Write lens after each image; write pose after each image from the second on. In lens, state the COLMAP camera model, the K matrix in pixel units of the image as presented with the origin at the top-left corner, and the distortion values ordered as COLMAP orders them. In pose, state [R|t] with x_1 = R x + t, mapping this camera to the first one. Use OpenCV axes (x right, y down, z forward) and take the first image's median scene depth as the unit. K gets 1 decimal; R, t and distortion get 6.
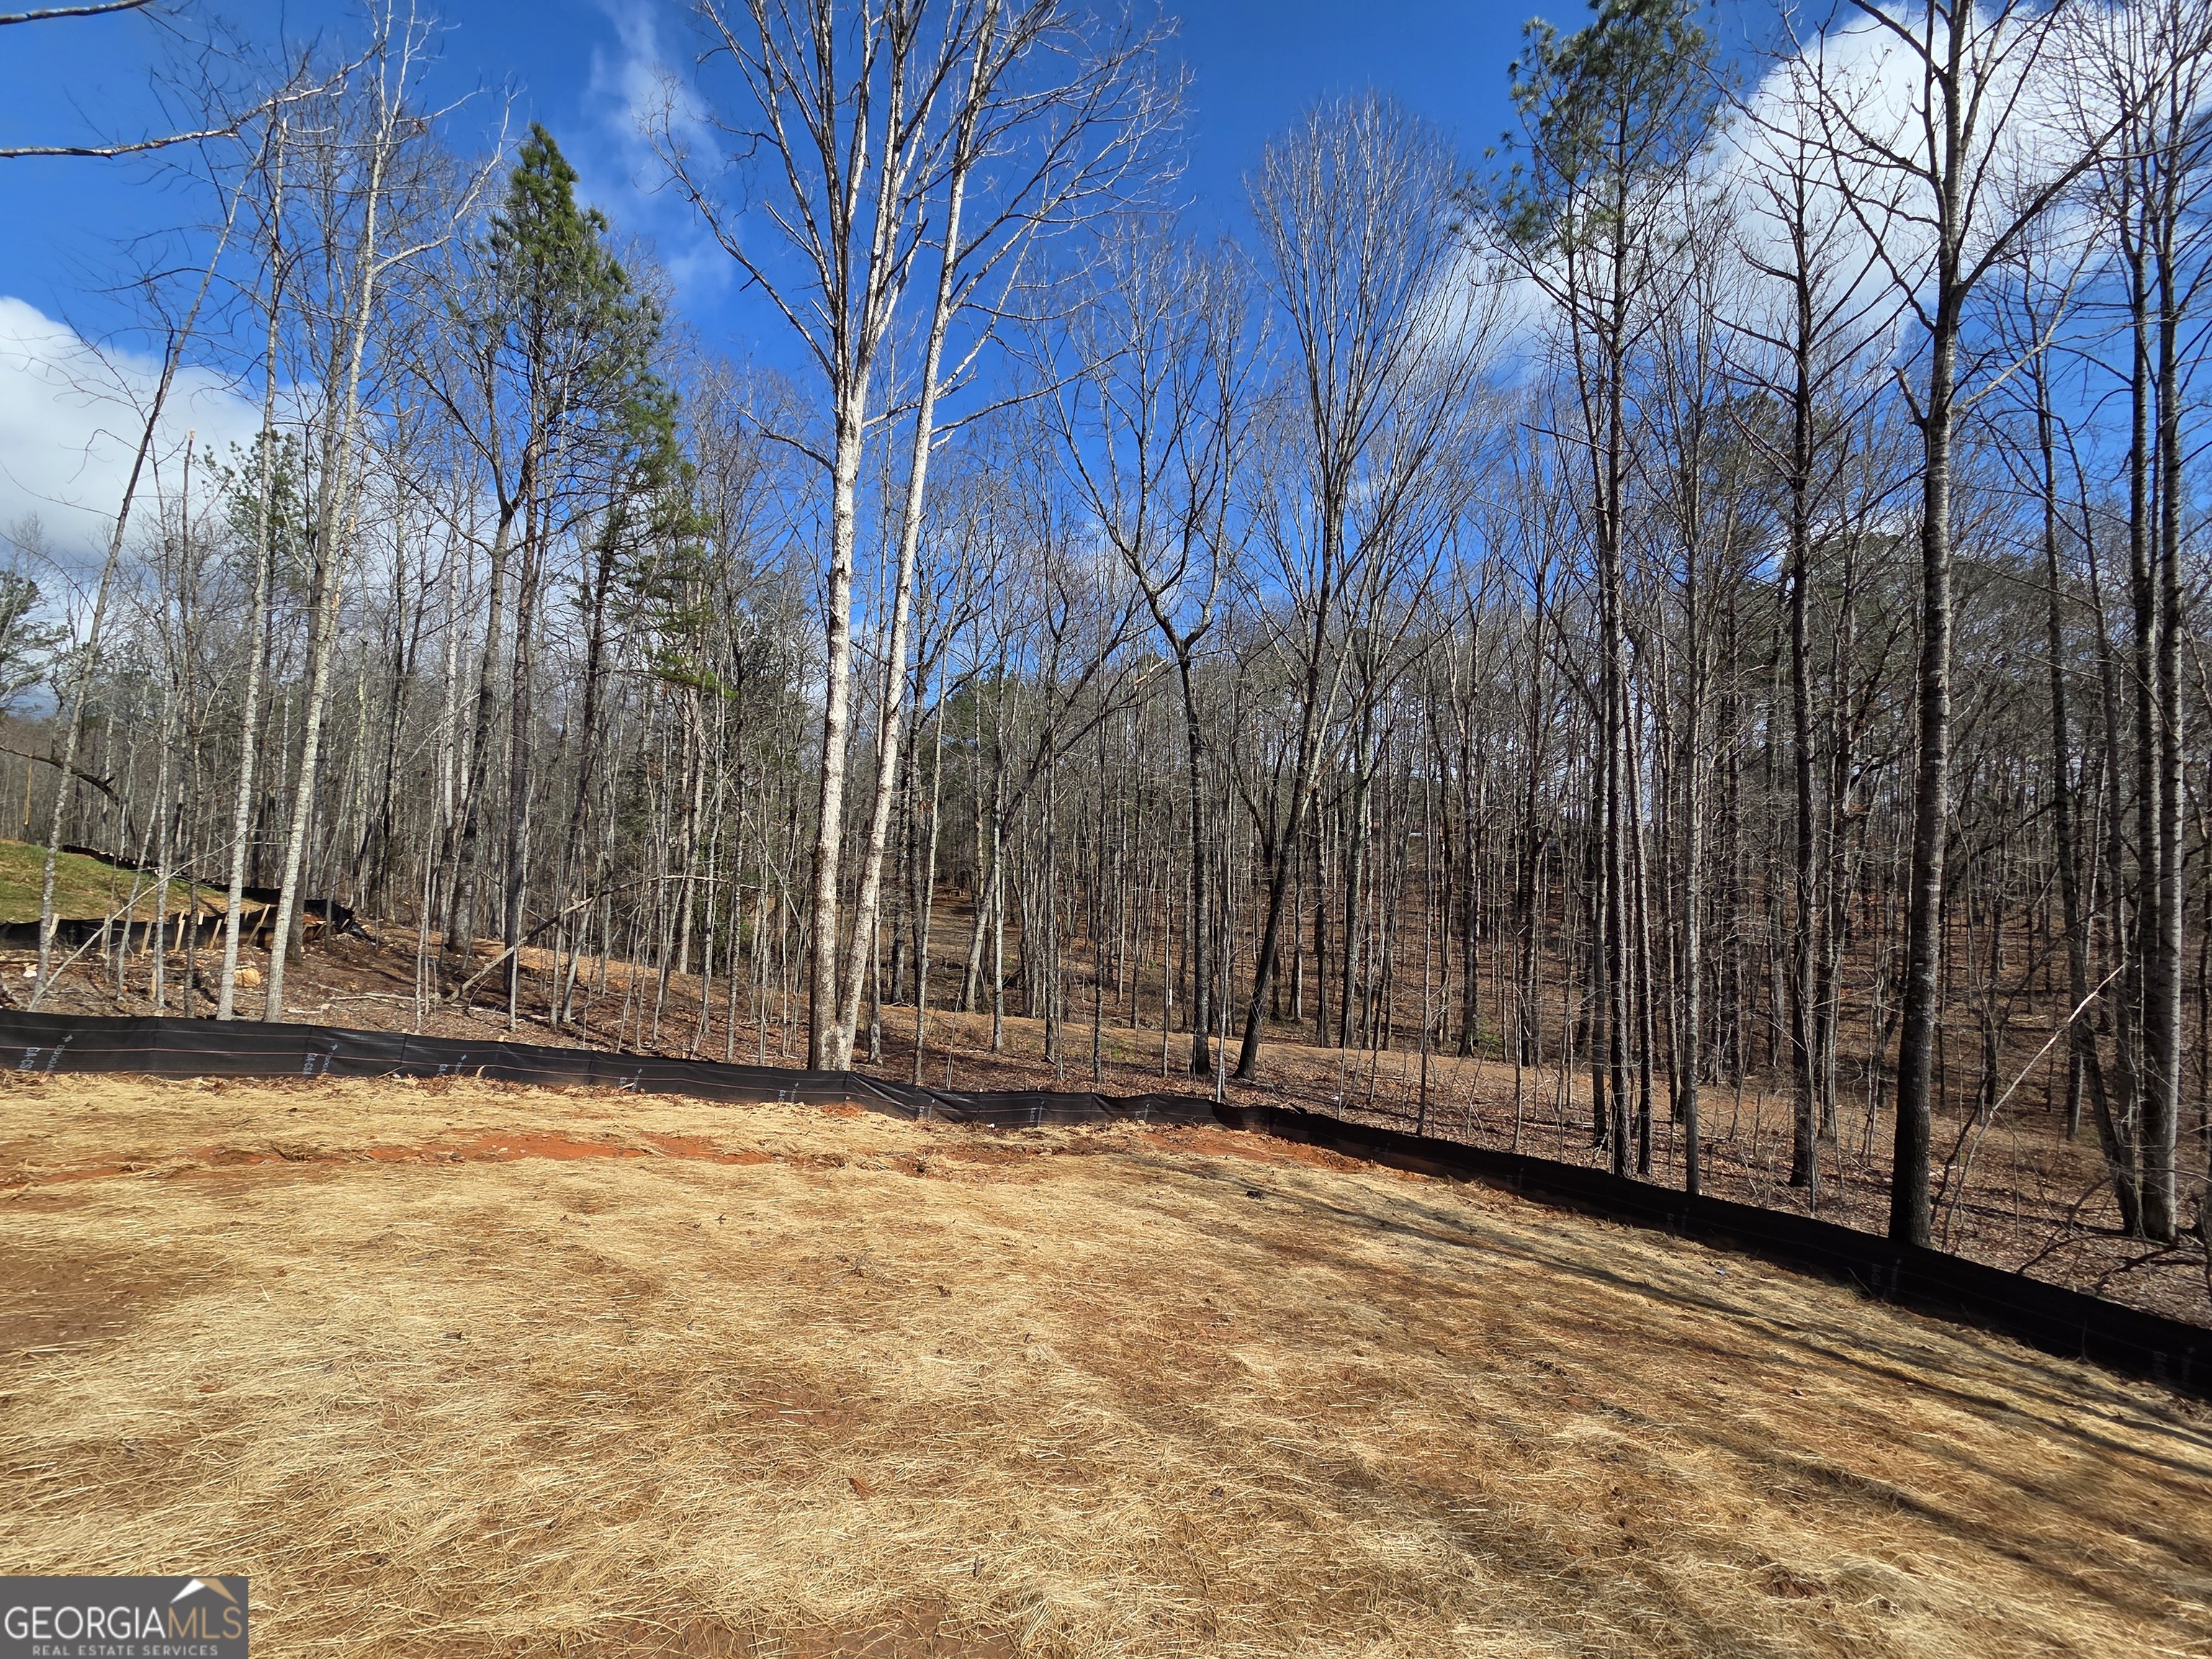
lens RADIAL K [[903.6, 0, 1100.2], [0, 903.6, 837.9], [0, 0, 1]] dist [0.002280, 0.000046]
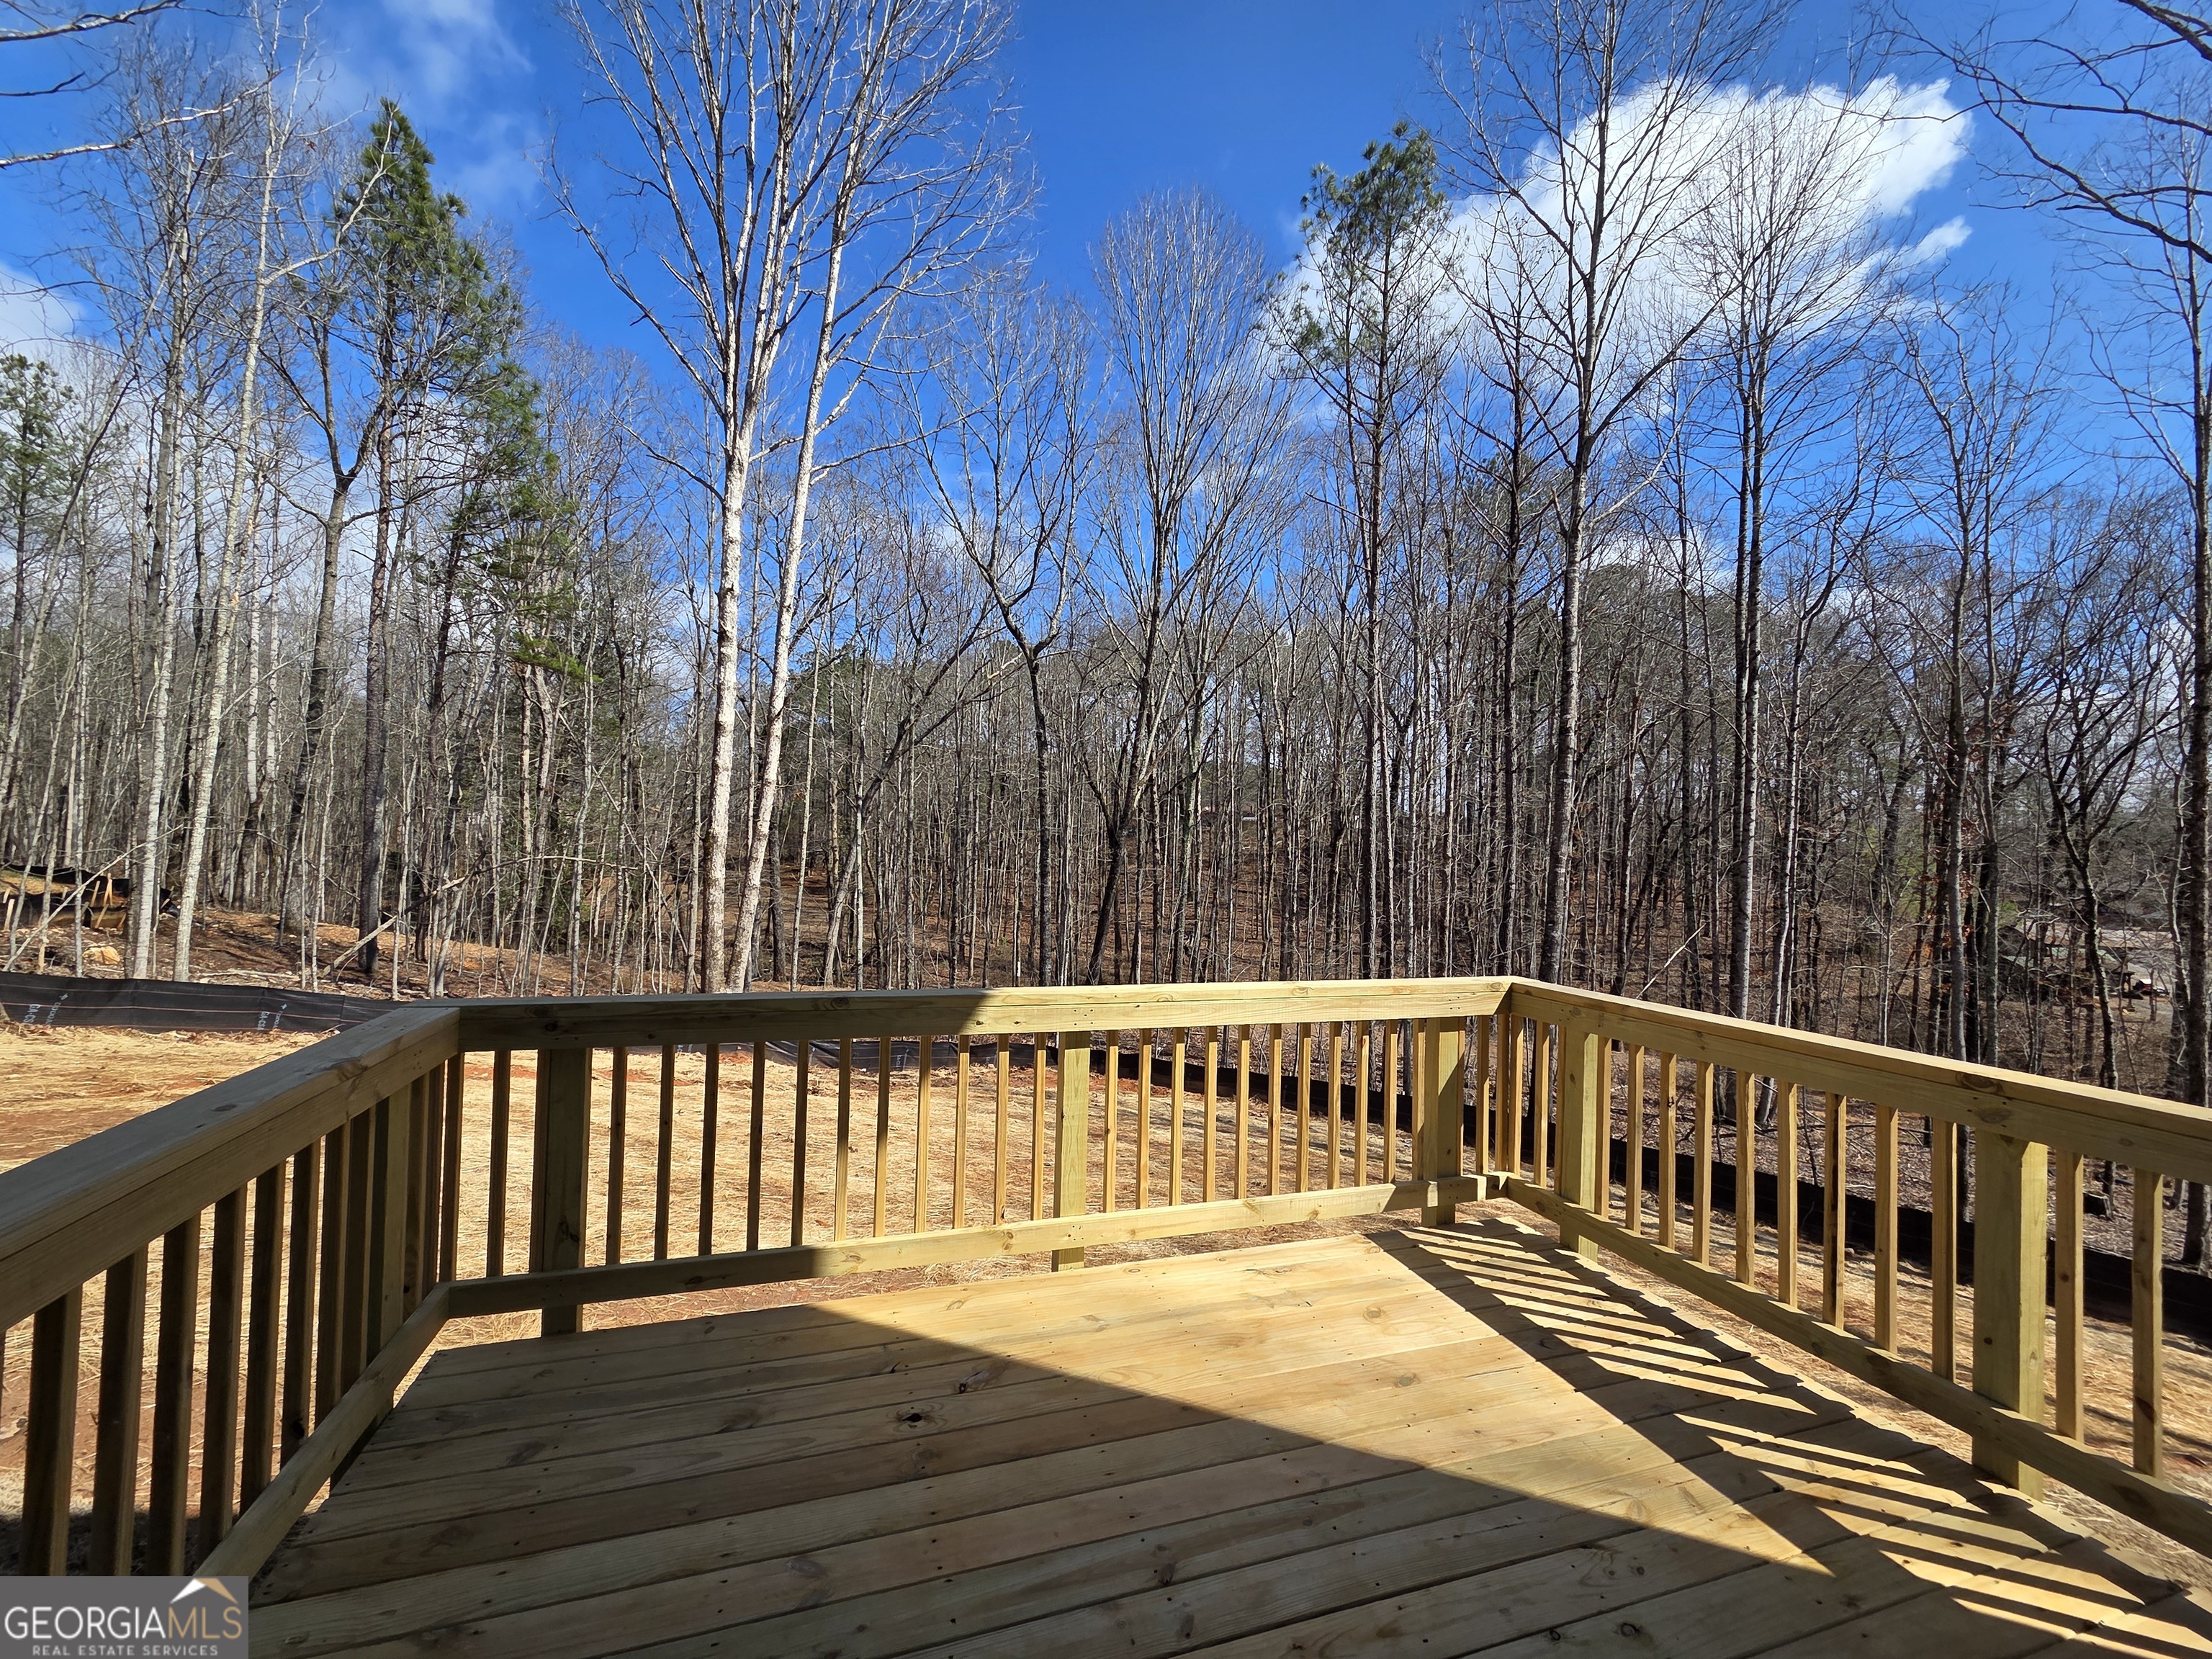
lens RADIAL K [[903.6, 0, 1100.2], [0, 903.6, 837.9], [0, 0, 1]] dist [0.002280, 0.000046]
pose [[0.986629, 0.007777, 0.162795, -0.008299], [-0.011299, 0.999721, 0.020721, -0.010822], [-0.162589, -0.022283, 0.986442, -0.177357]]
